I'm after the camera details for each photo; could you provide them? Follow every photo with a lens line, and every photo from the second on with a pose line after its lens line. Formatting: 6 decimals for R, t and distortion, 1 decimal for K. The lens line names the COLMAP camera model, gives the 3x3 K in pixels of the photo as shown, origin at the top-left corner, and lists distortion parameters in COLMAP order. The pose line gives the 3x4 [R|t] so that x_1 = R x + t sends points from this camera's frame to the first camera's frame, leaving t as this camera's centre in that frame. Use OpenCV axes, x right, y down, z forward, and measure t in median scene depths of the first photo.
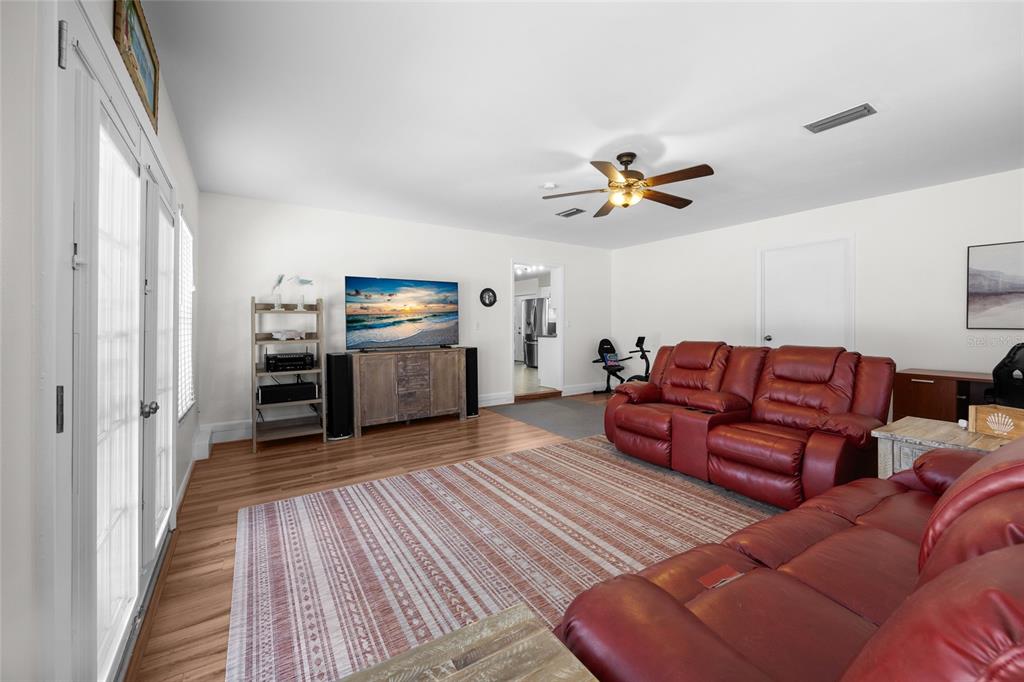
lens RADIAL K [[425.0, 0, 511.0], [0, 425.0, 311.8], [0, 0, 1]] dist [-0.000054, 0.000002]
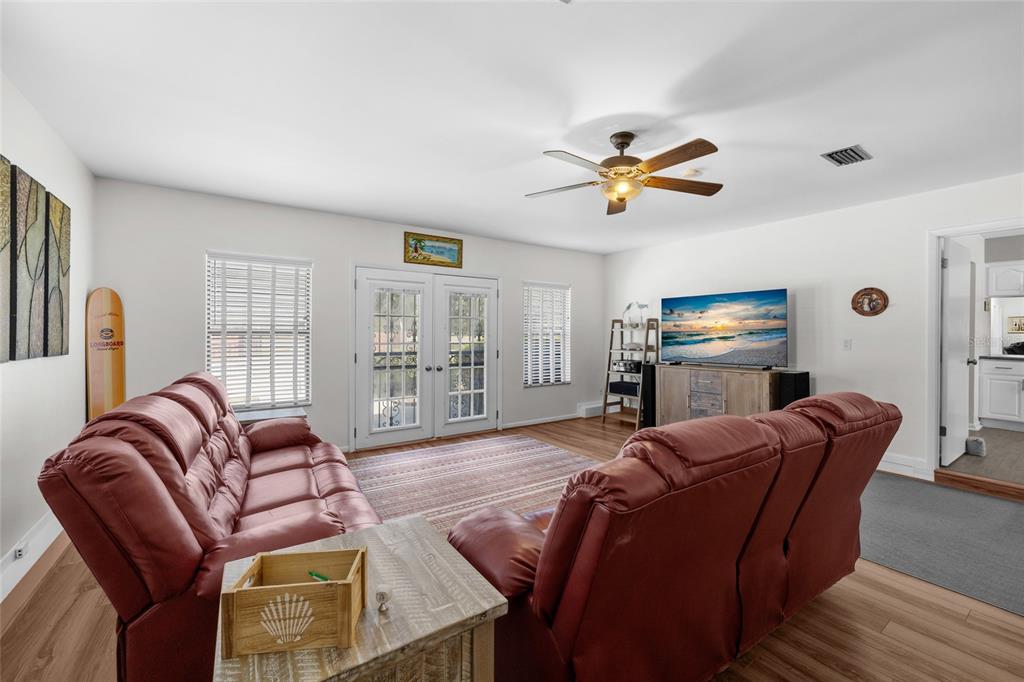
lens RADIAL K [[413.9, 0, 510.0], [0, 413.9, 333.0], [0, 0, 1]] dist [0.001797, -0.000633]
pose [[0.026152, 0.012924, -0.999574, 0.729425], [0.012221, 0.999838, 0.013247, -0.009386], [0.999583, -0.012563, 0.025990, 0.543235]]
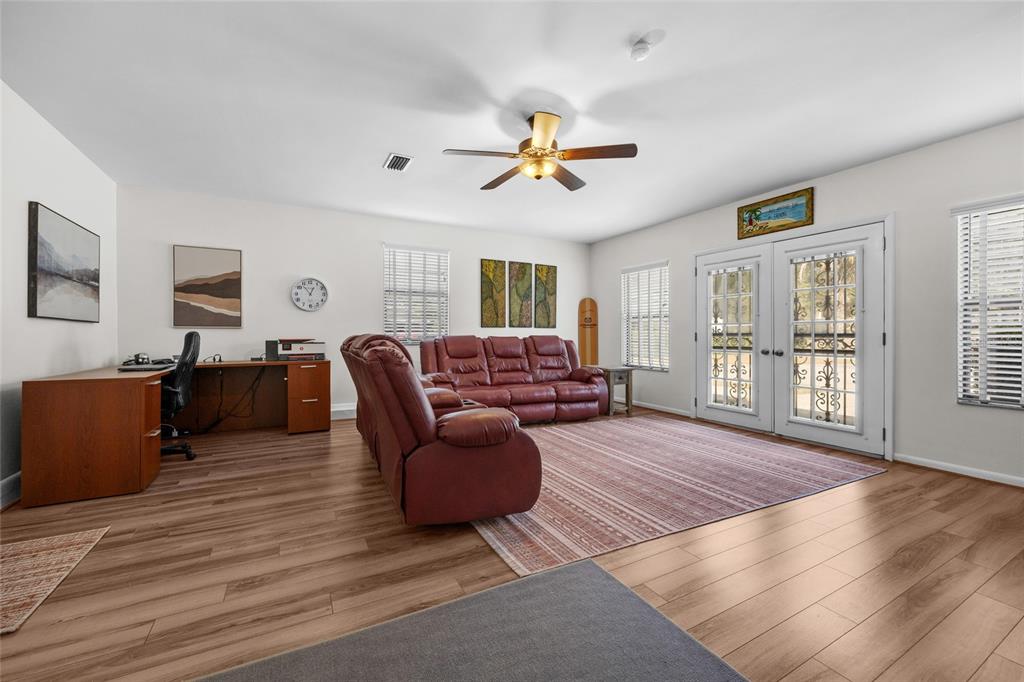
lens RADIAL K [[413.9, 0, 514.0], [0, 413.9, 336.1], [0, 0, 1]] dist [0.001797, -0.000633]
pose [[-0.997358, 0.007768, 0.072228, 0.179052], [0.006830, 0.999889, -0.013212, 0.063777], [-0.072322, -0.012684, -0.997301, 1.309919]]
